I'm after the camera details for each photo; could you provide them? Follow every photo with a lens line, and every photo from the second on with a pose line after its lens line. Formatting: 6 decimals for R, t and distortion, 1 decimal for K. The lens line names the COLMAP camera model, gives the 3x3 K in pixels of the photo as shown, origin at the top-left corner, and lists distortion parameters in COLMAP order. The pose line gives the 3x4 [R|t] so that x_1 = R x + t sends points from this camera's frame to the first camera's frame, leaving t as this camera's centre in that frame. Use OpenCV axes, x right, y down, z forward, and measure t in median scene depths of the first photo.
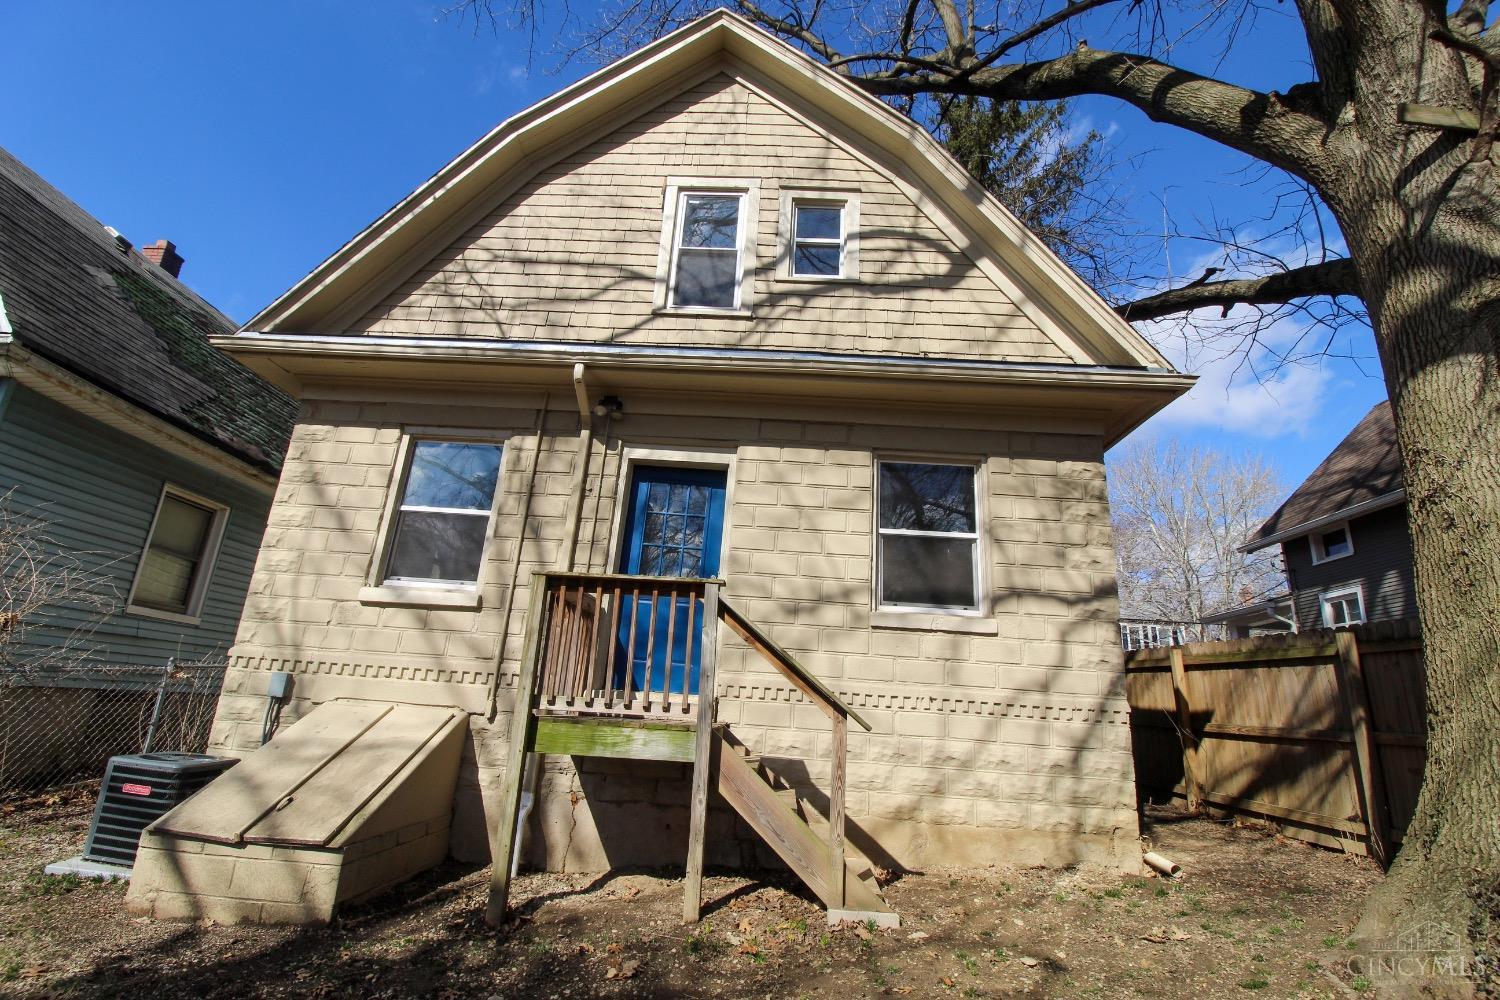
lens RADIAL K [[694.1, 0, 750.8], [0, 694.1, 487.0], [0, 0, 1]] dist [-0.002295, -0.014295]
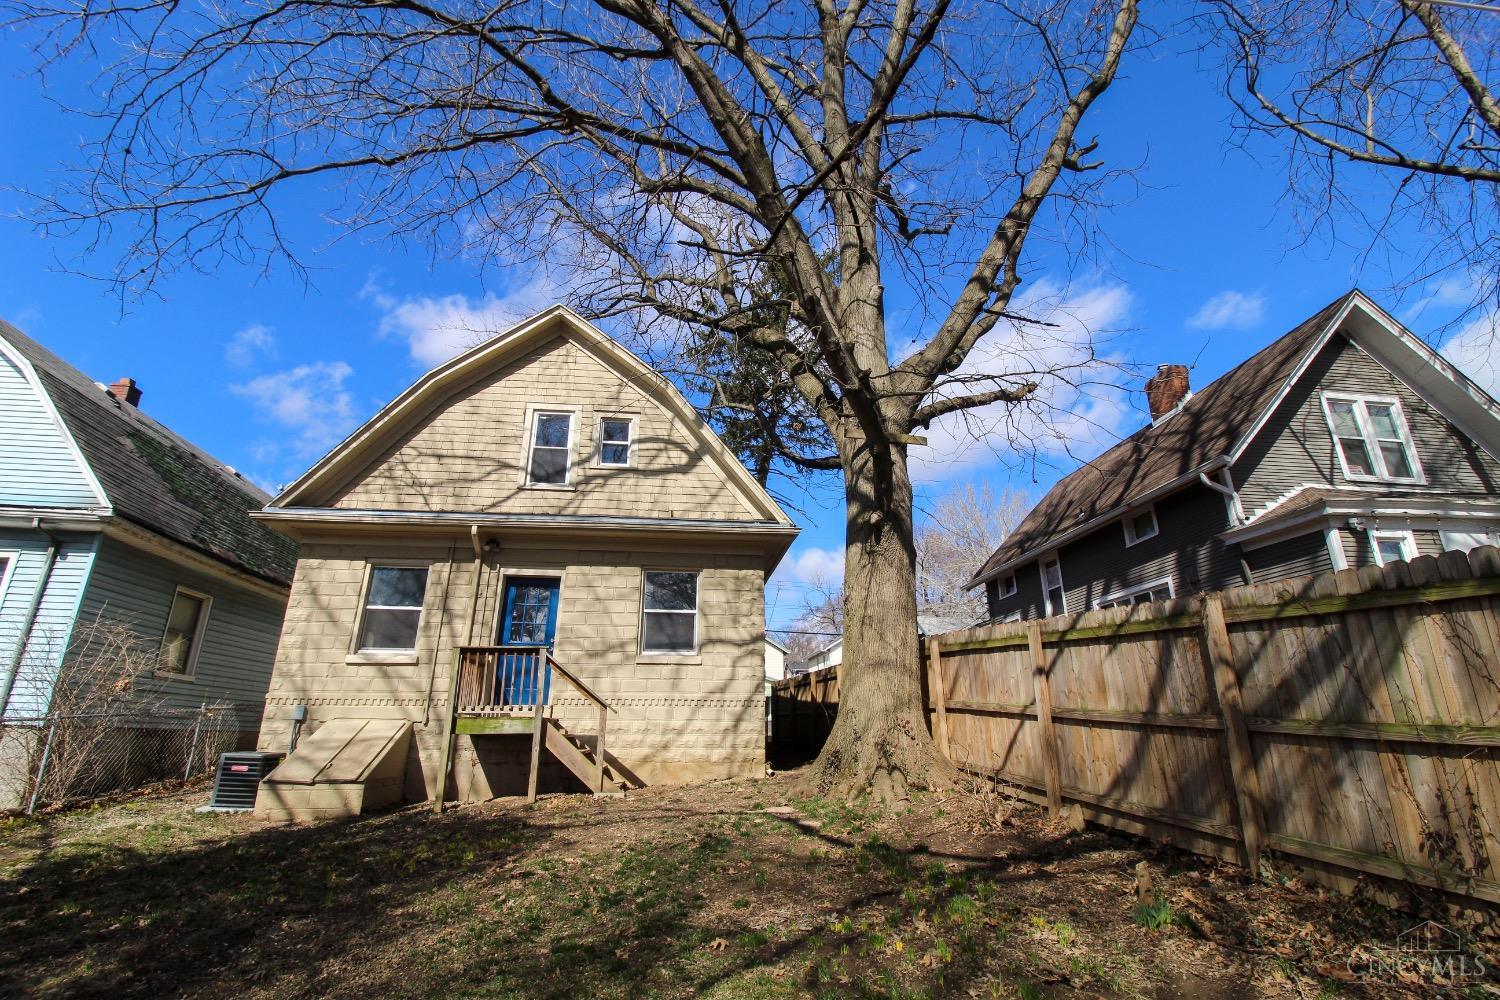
lens RADIAL K [[694.1, 0, 750.8], [0, 694.1, 487.0], [0, 0, 1]] dist [-0.002295, -0.014295]
pose [[0.988018, -0.011755, 0.153893, 0.181606], [0.017016, 0.999313, -0.032911, -0.197011], [-0.153400, 0.035135, 0.987539, -0.868834]]
